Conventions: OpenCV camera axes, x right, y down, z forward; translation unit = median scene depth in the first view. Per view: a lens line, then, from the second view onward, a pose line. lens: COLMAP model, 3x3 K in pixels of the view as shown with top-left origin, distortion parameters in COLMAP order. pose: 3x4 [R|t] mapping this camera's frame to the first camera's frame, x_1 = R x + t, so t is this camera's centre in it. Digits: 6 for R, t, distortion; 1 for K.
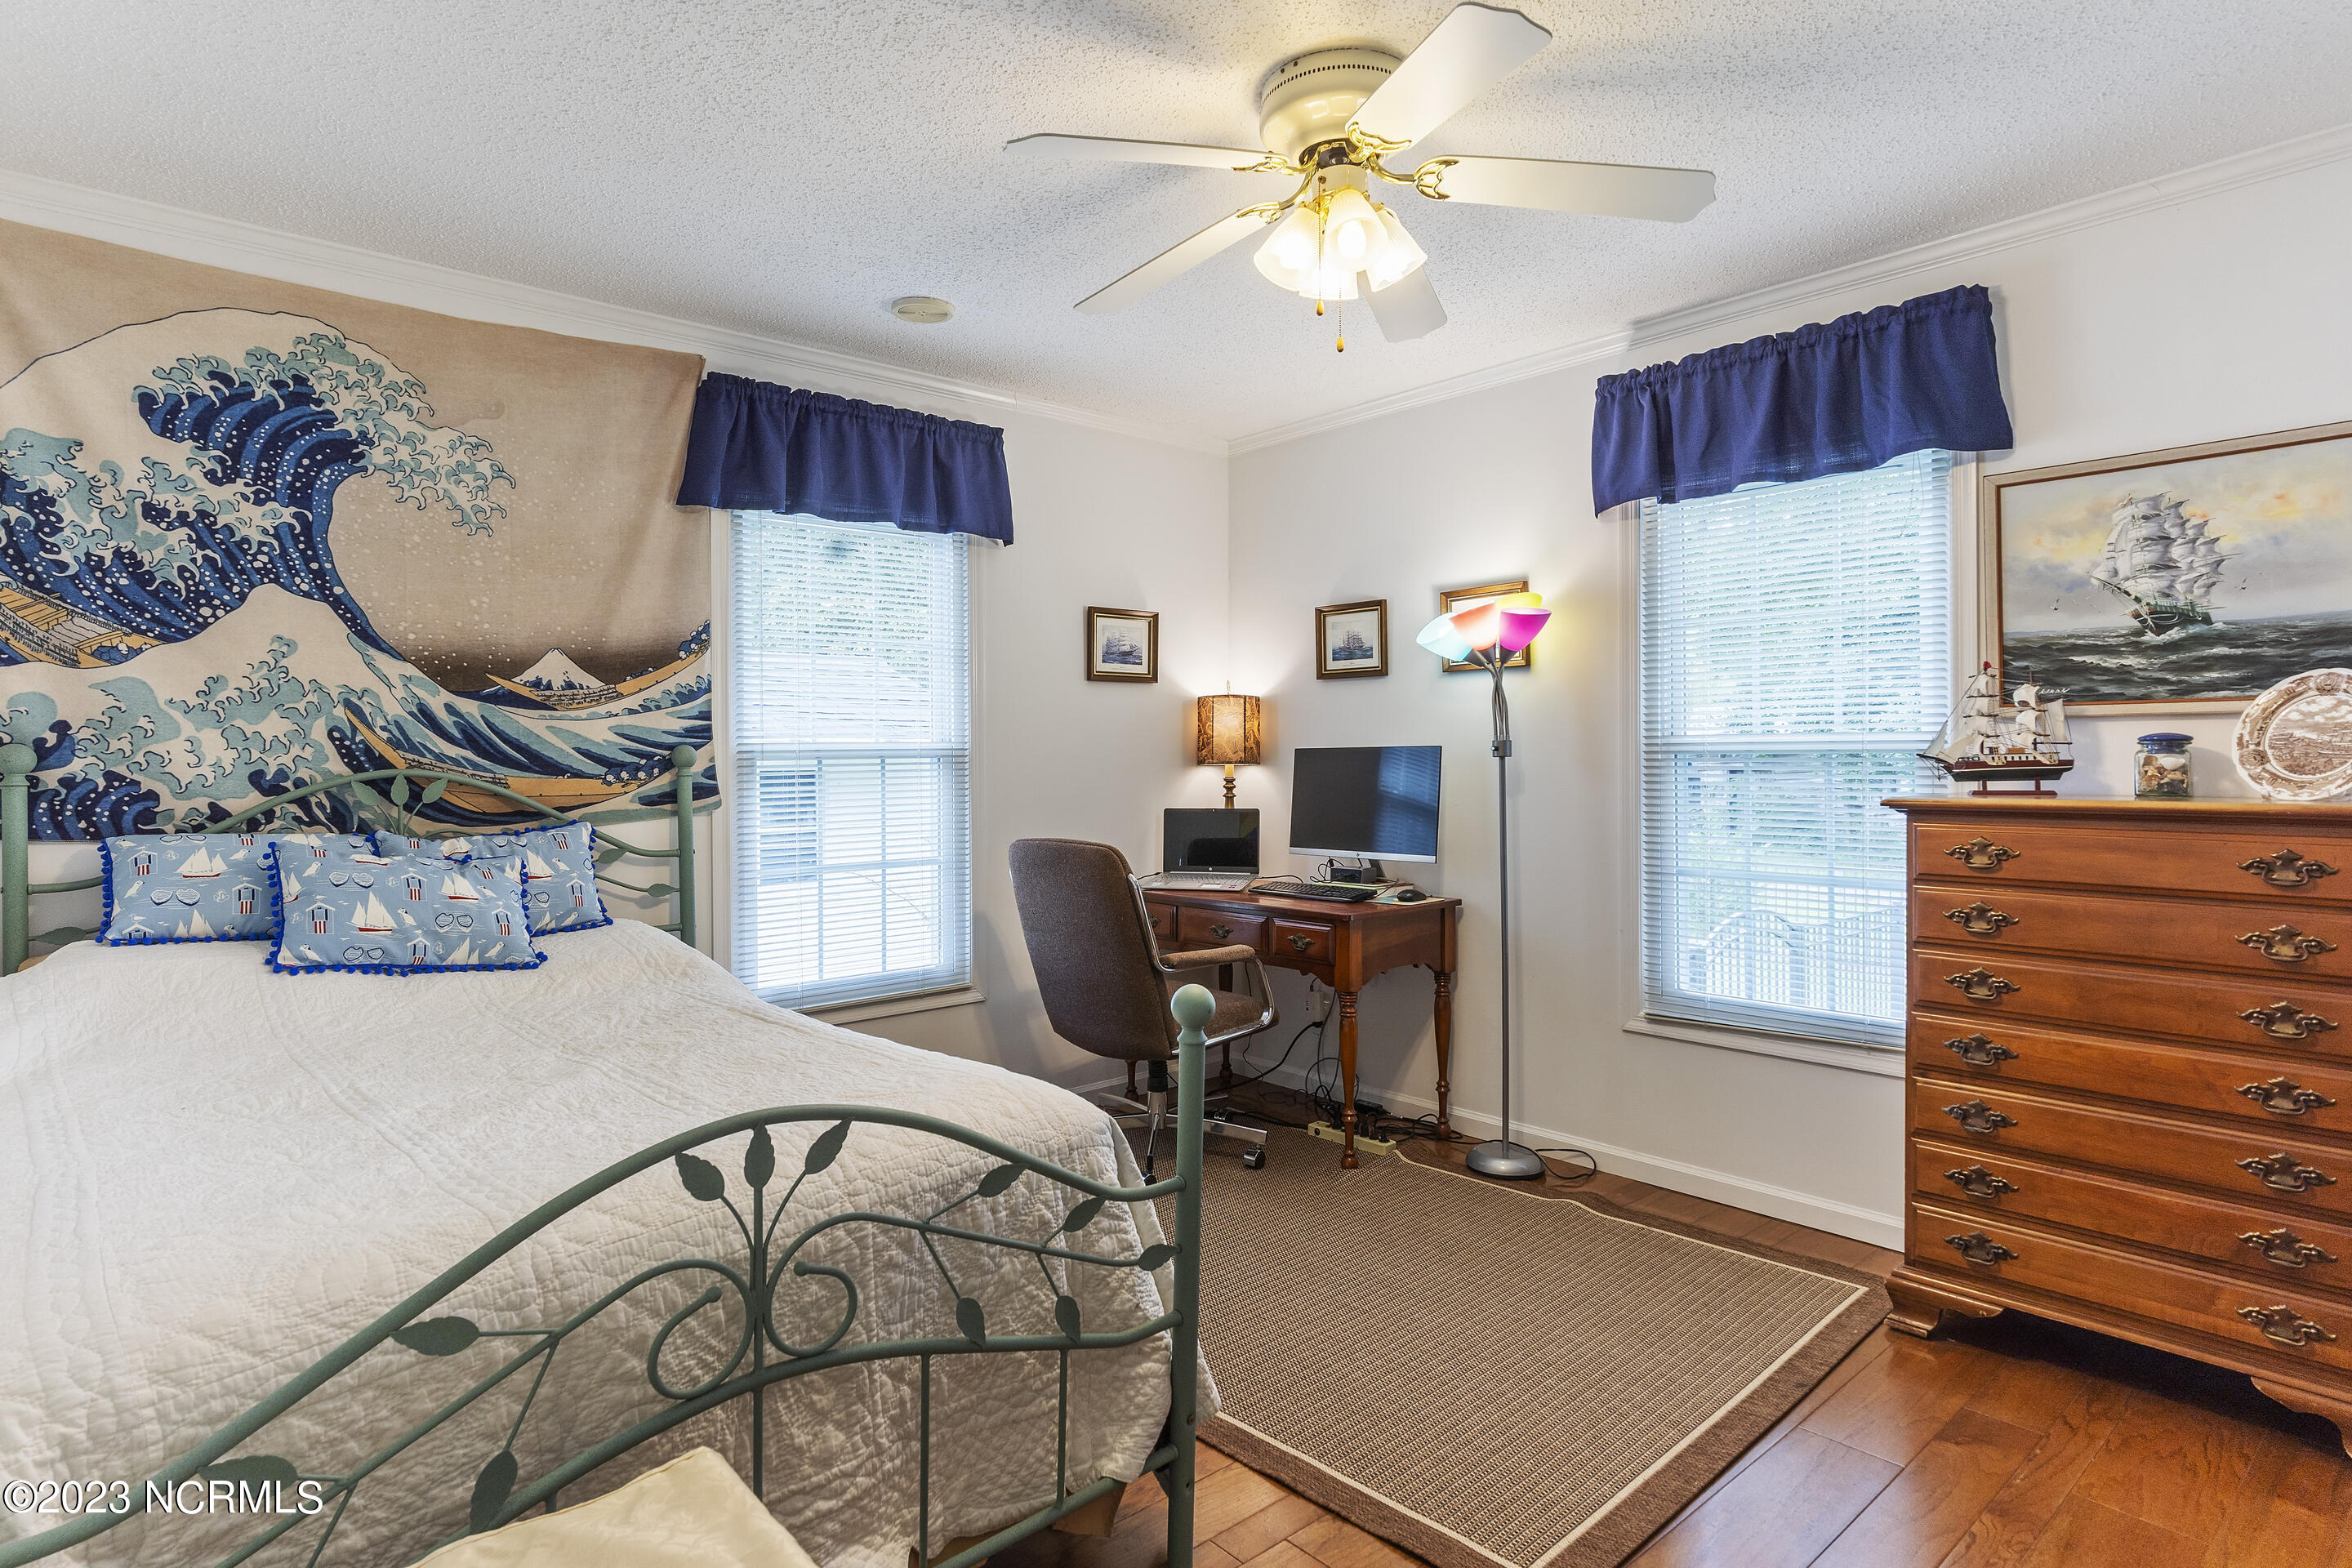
lens RADIAL K [[1236.2, 0, 1200.2], [0, 1236.2, 742.0], [0, 0, 1]] dist [0.002624, -0.000039]
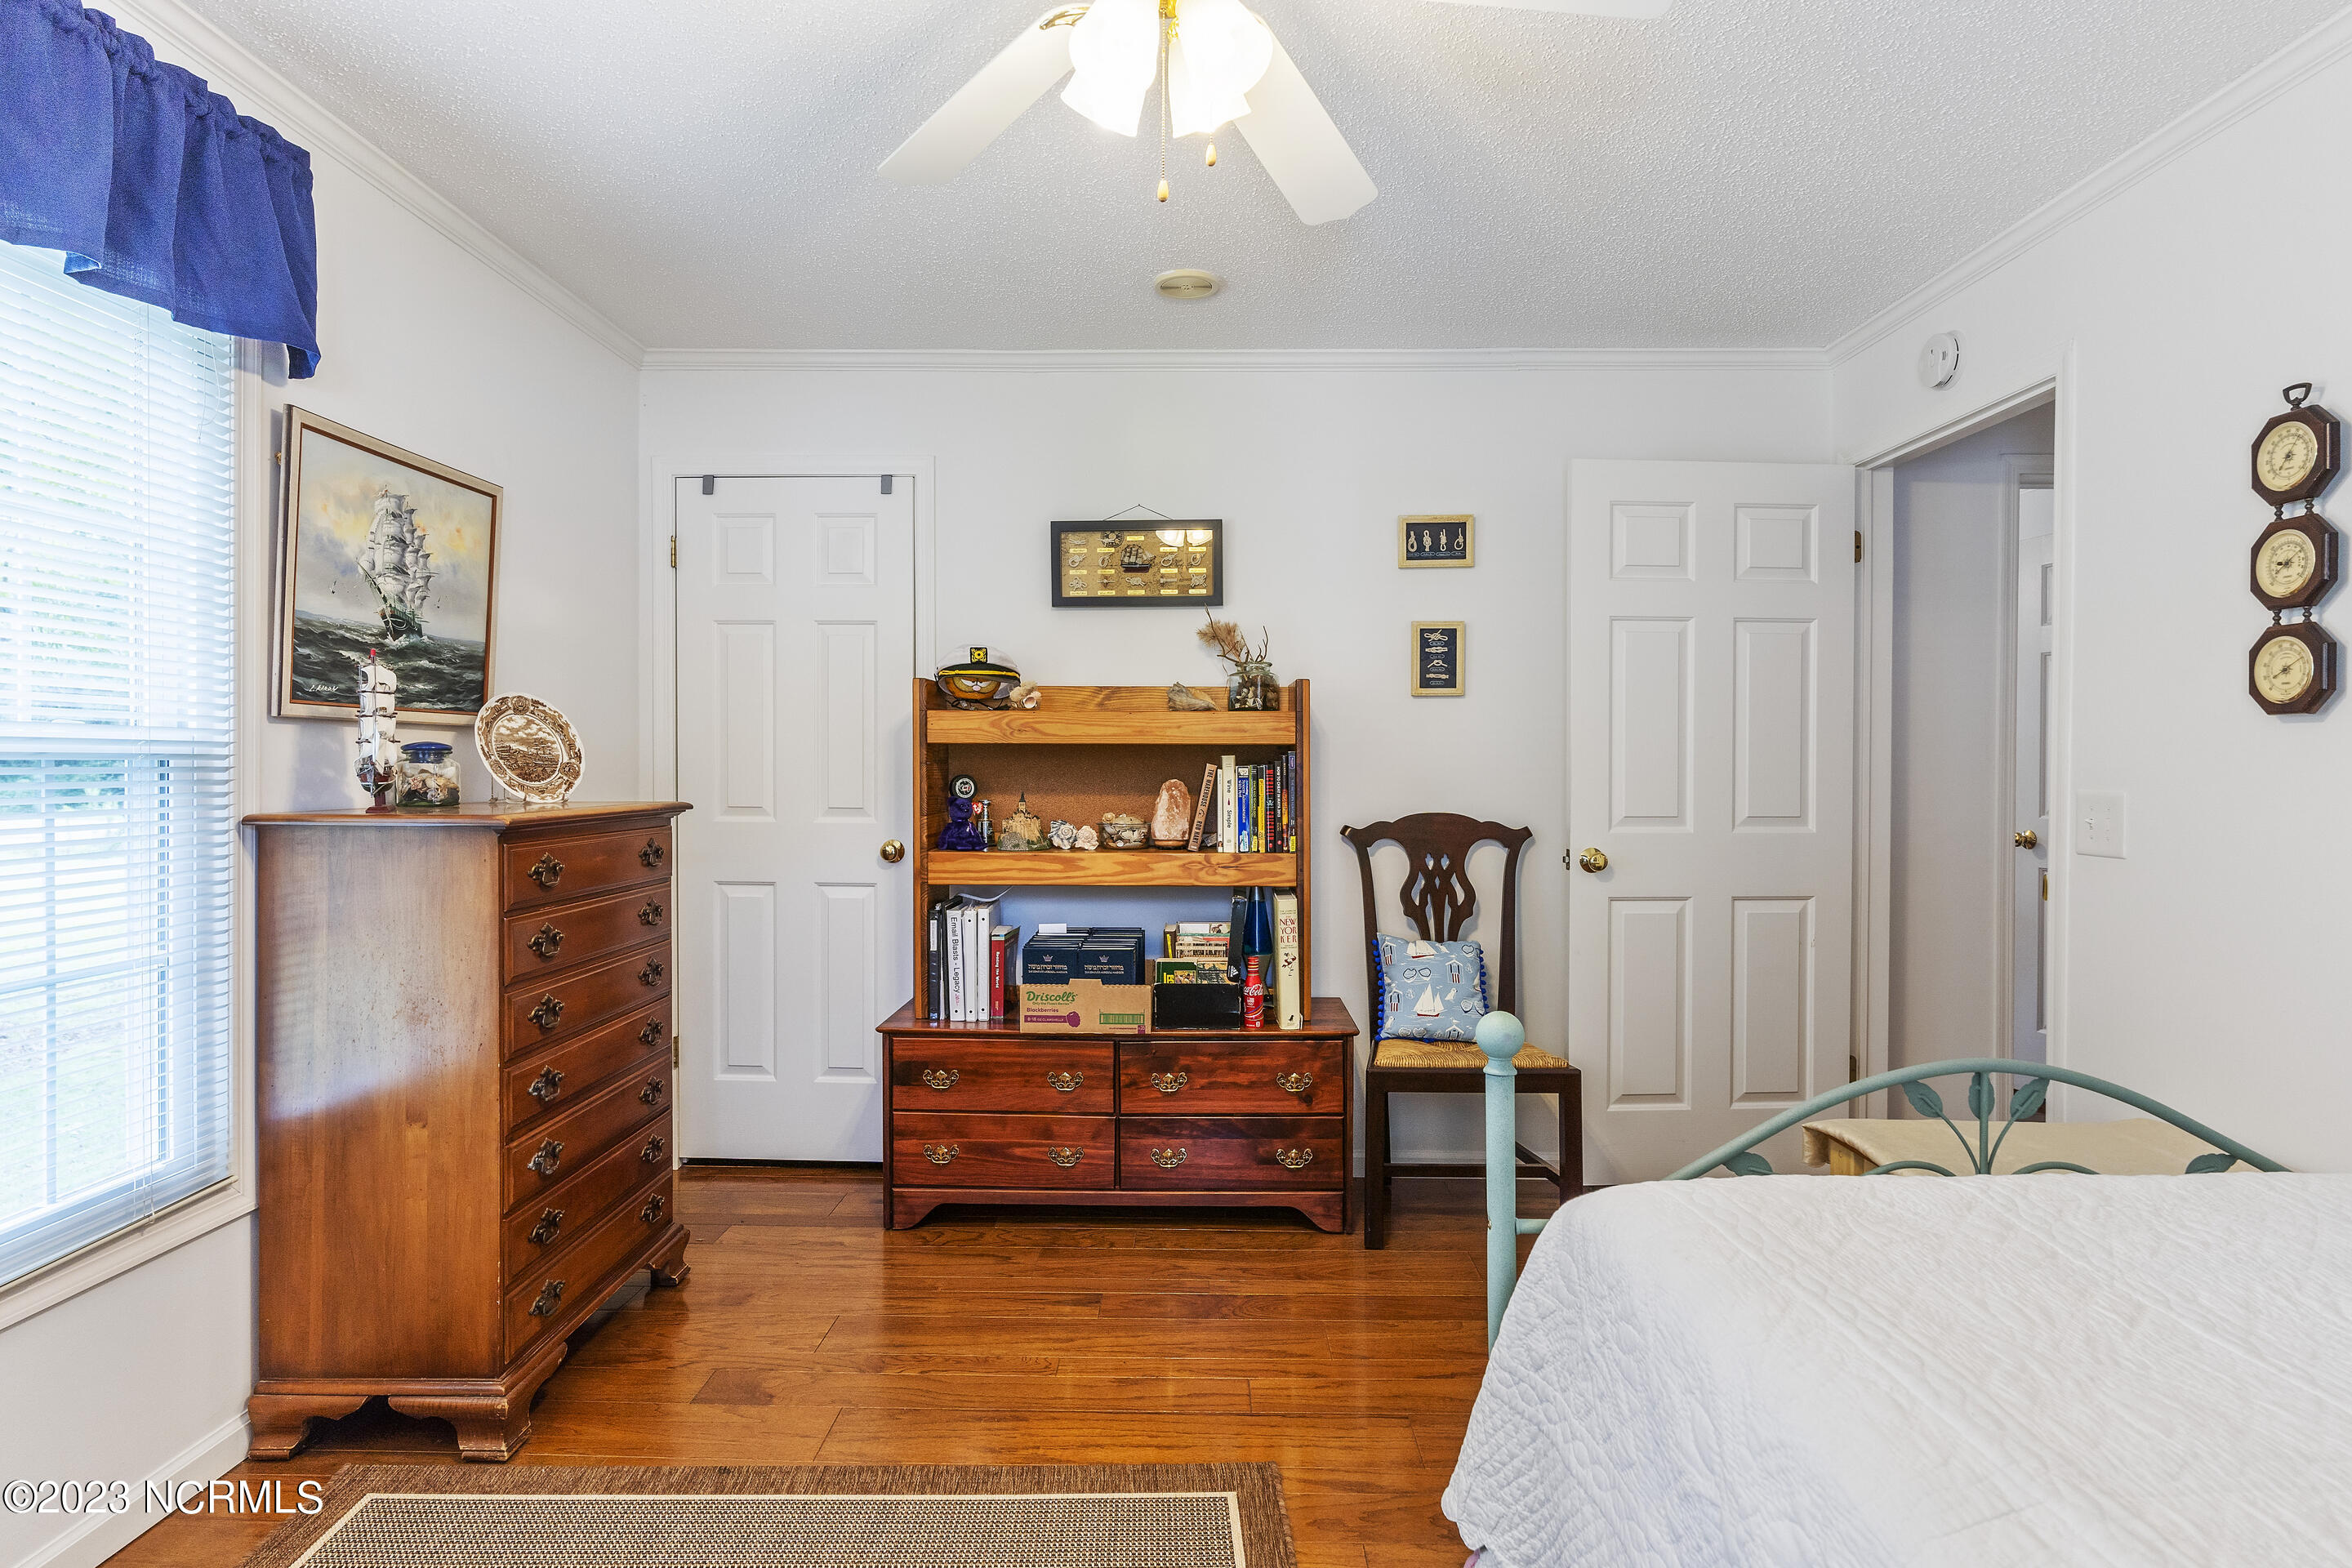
lens RADIAL K [[1236.2, 0, 1173.8], [0, 1236.2, 767.4], [0, 0, 1]] dist [0.002624, -0.000039]
pose [[-0.723242, 0.001172, 0.690594, -0.332413], [-0.007655, 0.999924, -0.009714, 0.017754], [-0.690552, -0.012312, -0.723177, 1.288651]]
